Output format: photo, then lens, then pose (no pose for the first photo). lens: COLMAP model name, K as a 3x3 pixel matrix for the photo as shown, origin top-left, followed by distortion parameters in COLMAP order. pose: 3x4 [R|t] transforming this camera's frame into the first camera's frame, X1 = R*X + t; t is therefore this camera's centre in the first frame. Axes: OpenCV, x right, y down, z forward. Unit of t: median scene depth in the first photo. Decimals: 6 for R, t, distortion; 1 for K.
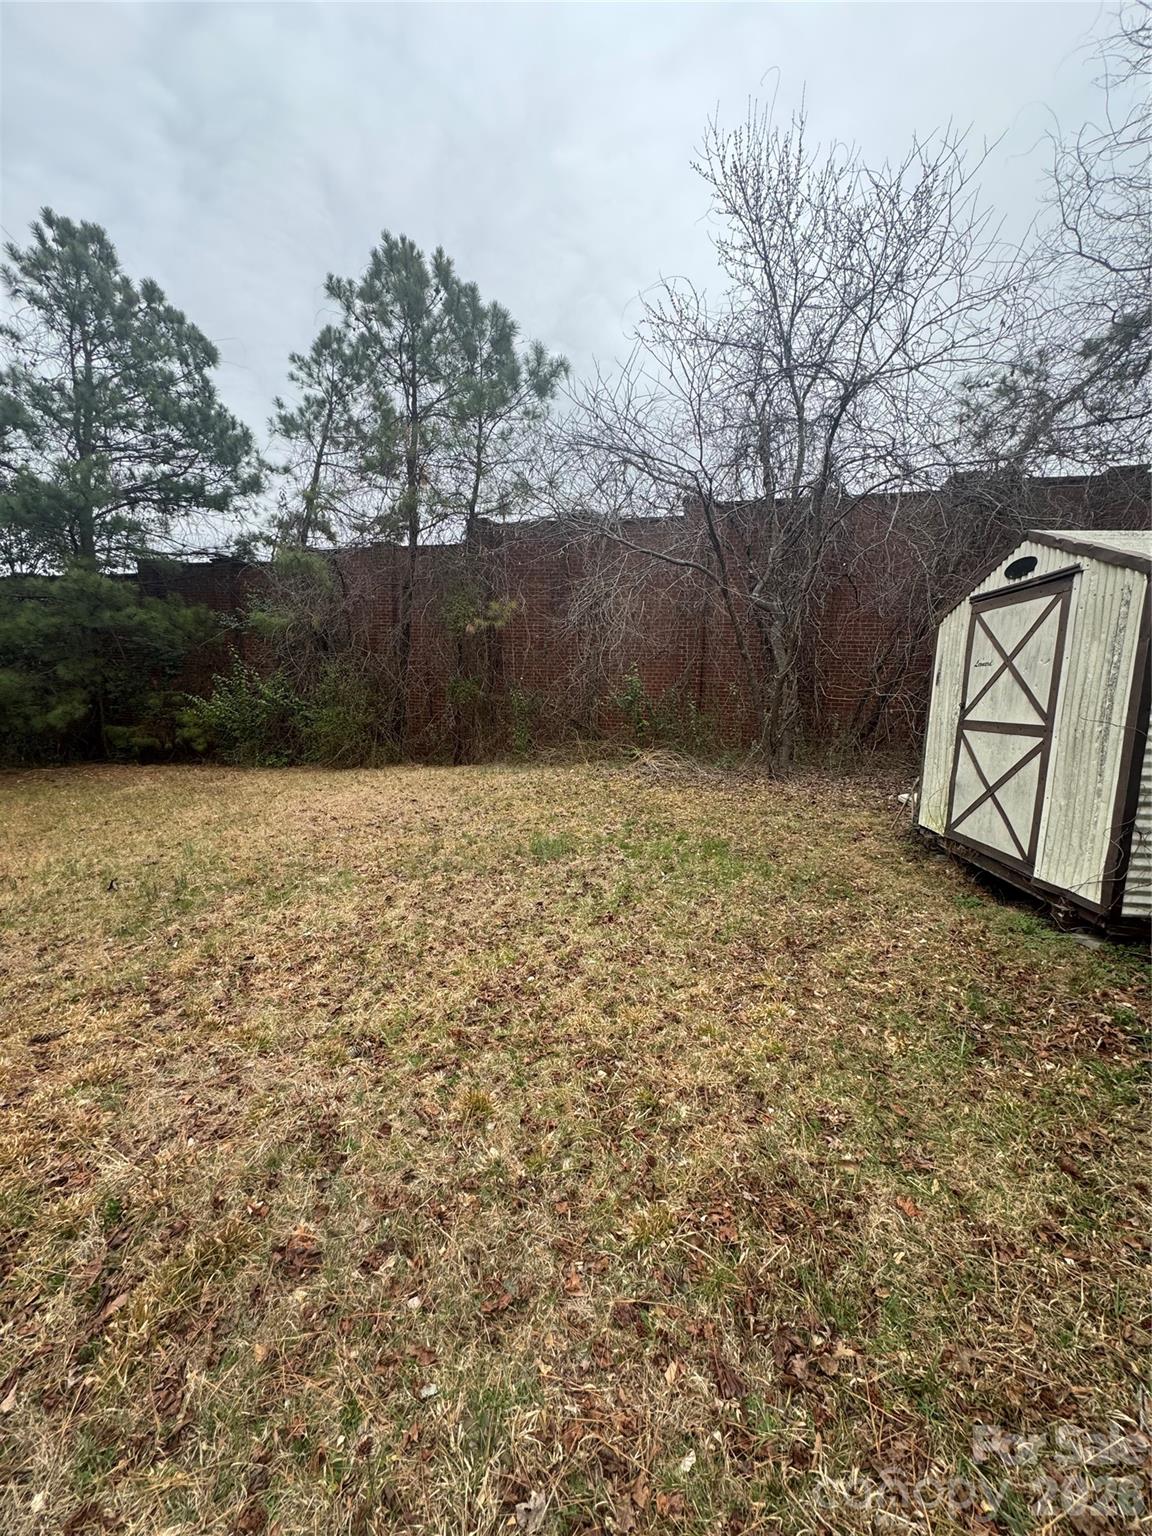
lens RADIAL K [[610.7, 0, 572.4], [0, 610.7, 772.8], [0, 0, 1]] dist [-0.002678, -0.000265]
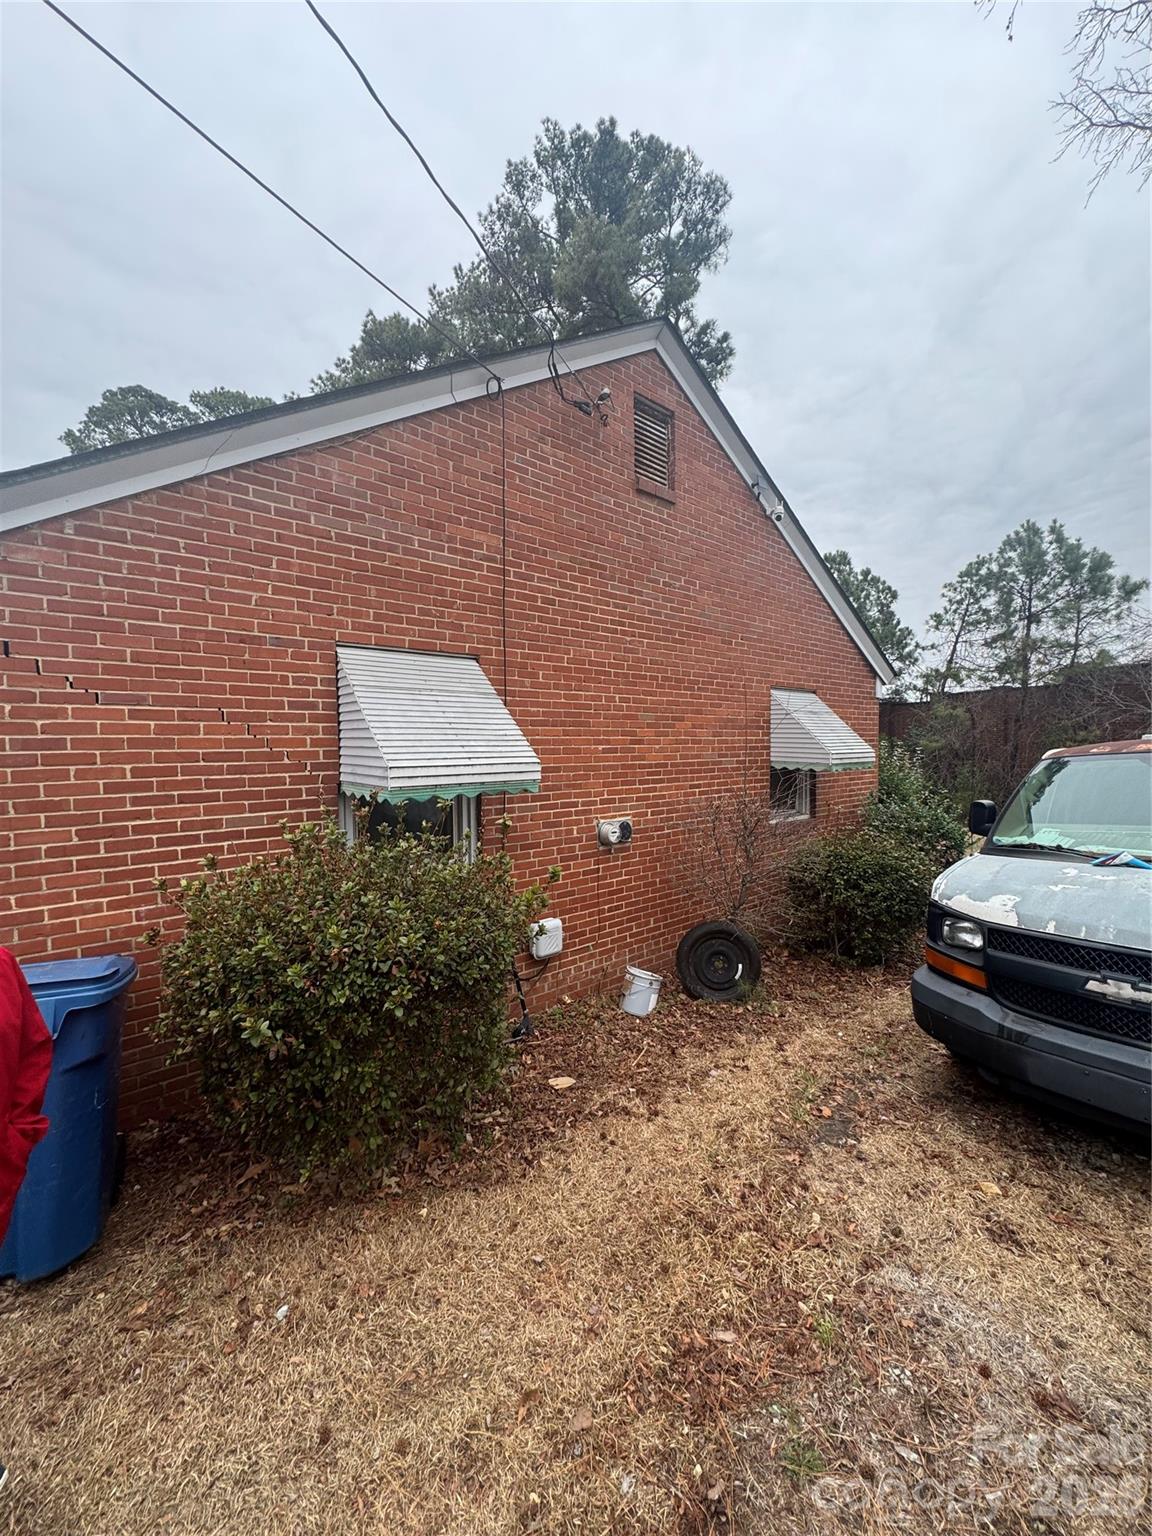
lens RADIAL K [[610.7, 0, 564.2], [0, 610.7, 778.8], [0, 0, 1]] dist [-0.002678, -0.000265]
pose [[0.624039, 0.017021, -0.781208, 0.200000], [-0.118278, 0.990301, -0.072905, 0.088508], [0.772390, 0.137895, 0.619999, -0.745266]]
